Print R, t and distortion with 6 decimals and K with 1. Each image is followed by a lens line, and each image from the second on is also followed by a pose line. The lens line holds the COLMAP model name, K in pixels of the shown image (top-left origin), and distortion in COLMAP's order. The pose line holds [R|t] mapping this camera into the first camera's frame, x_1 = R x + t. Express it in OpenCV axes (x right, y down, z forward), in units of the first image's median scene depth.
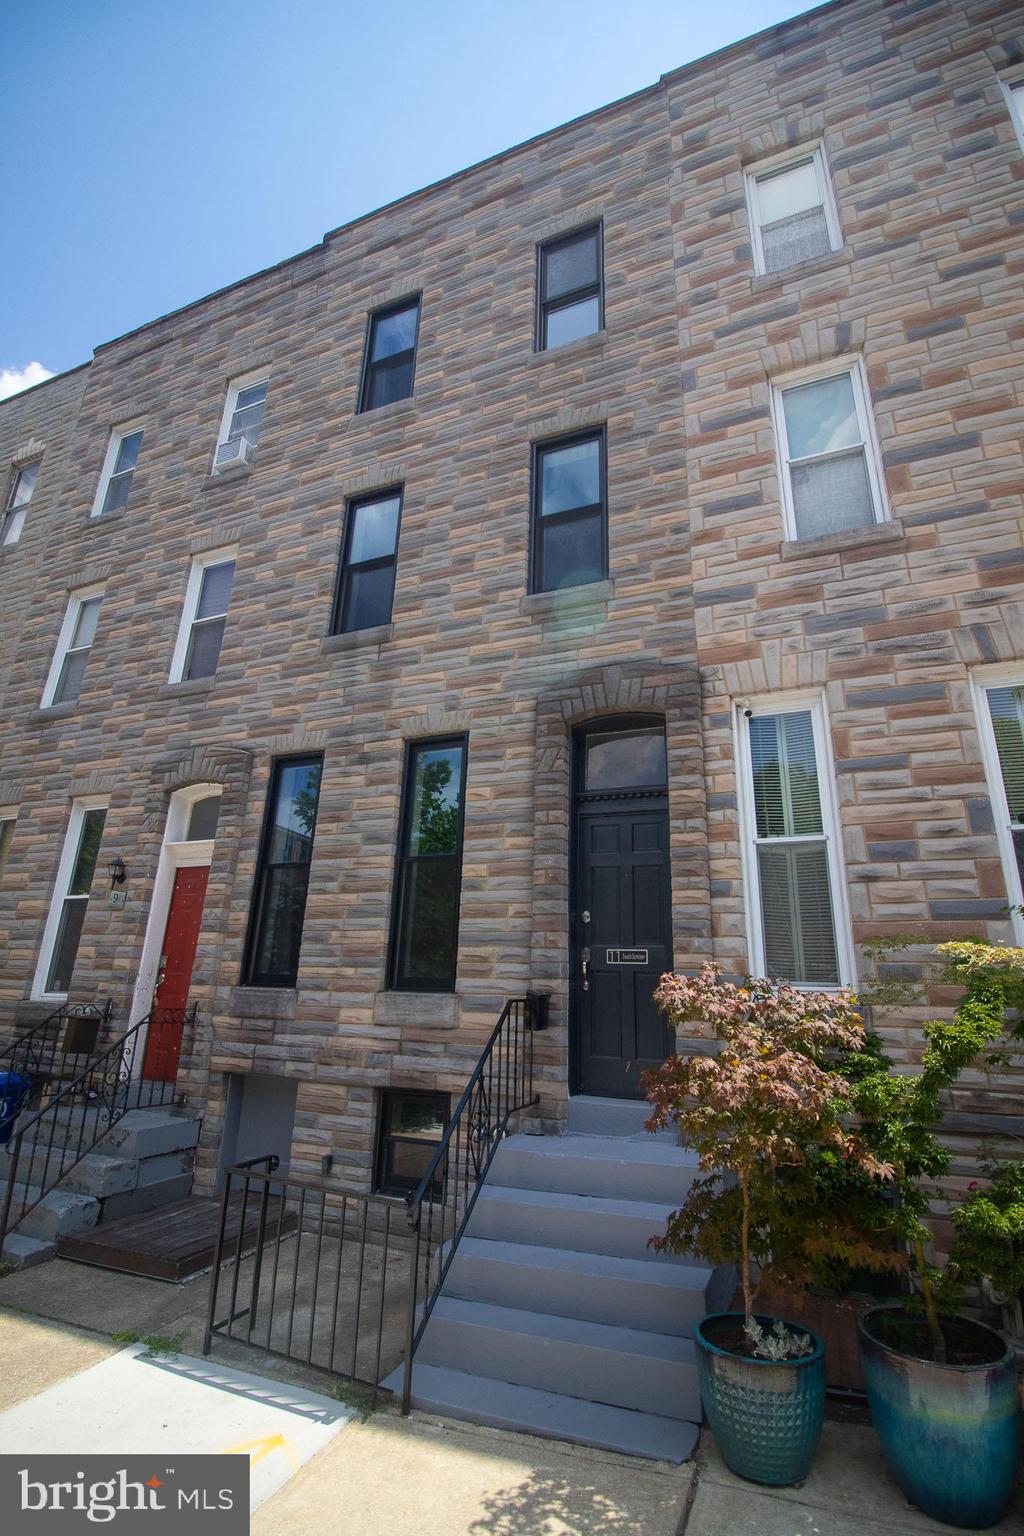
lens RADIAL K [[704.9, 0, 511.5], [0, 704.9, 769.2], [0, 0, 1]] dist [-0.010712, -0.006445]
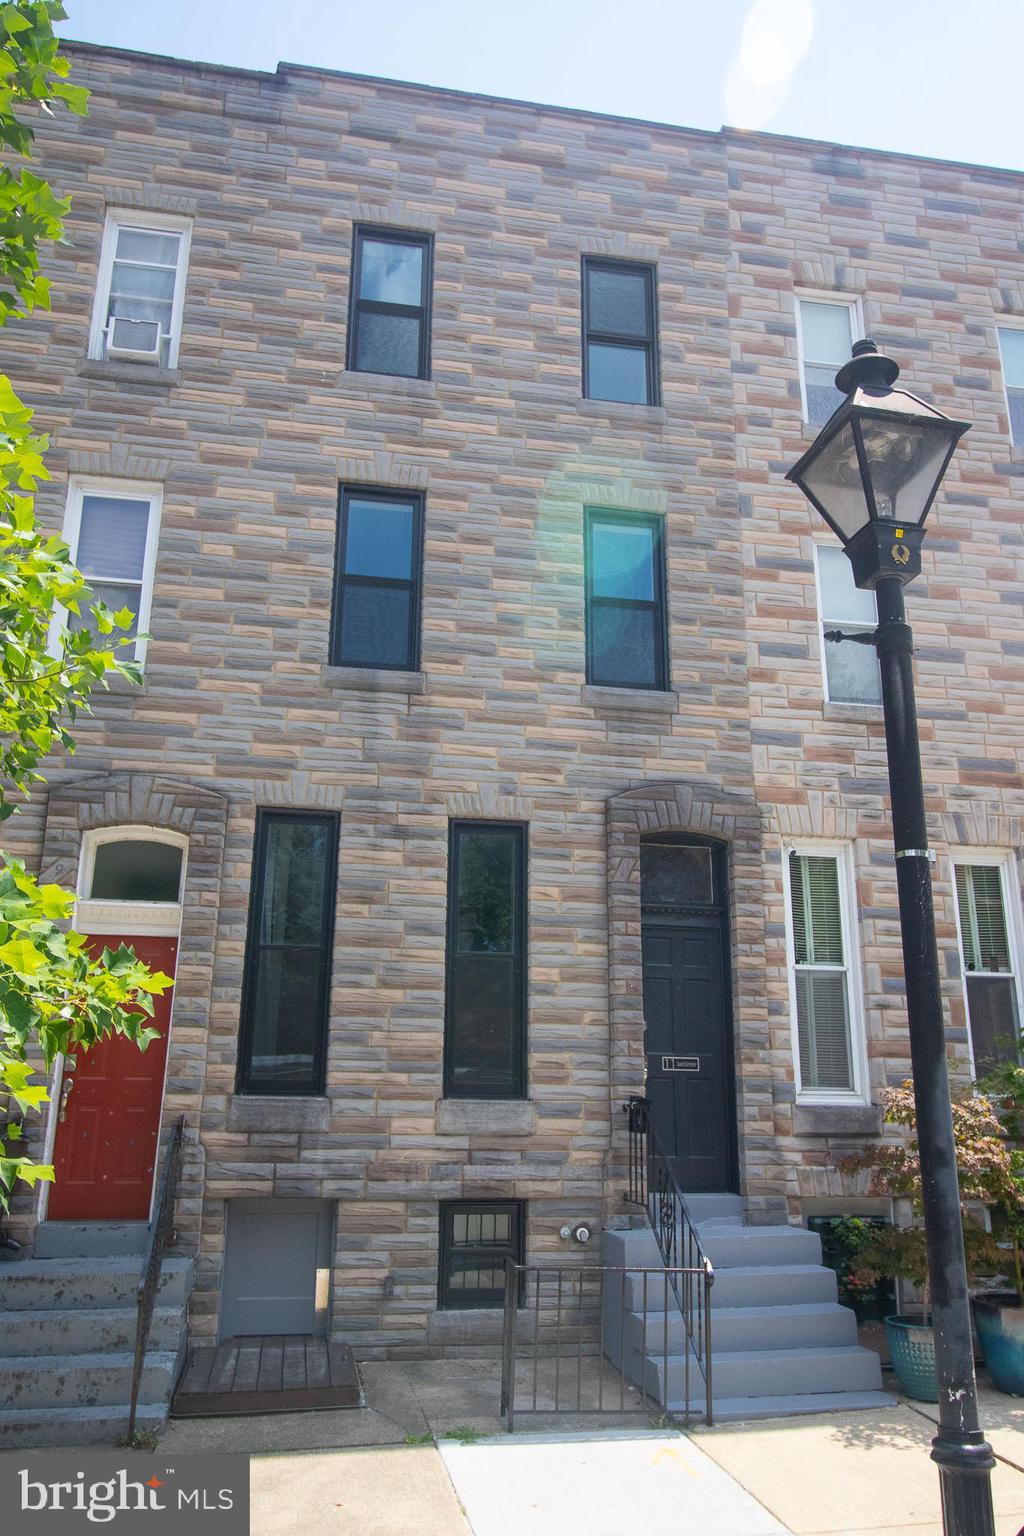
lens RADIAL K [[1118.2, 0, 510.2], [0, 1118.2, 772.3], [0, 0, 1]] dist [-0.007134, 0.012701]
pose [[0.837265, 0.140254, 0.528504, -0.910875], [-0.158268, 0.987332, -0.011287, -0.102495], [-0.523392, -0.074195, 0.848856, -0.254921]]
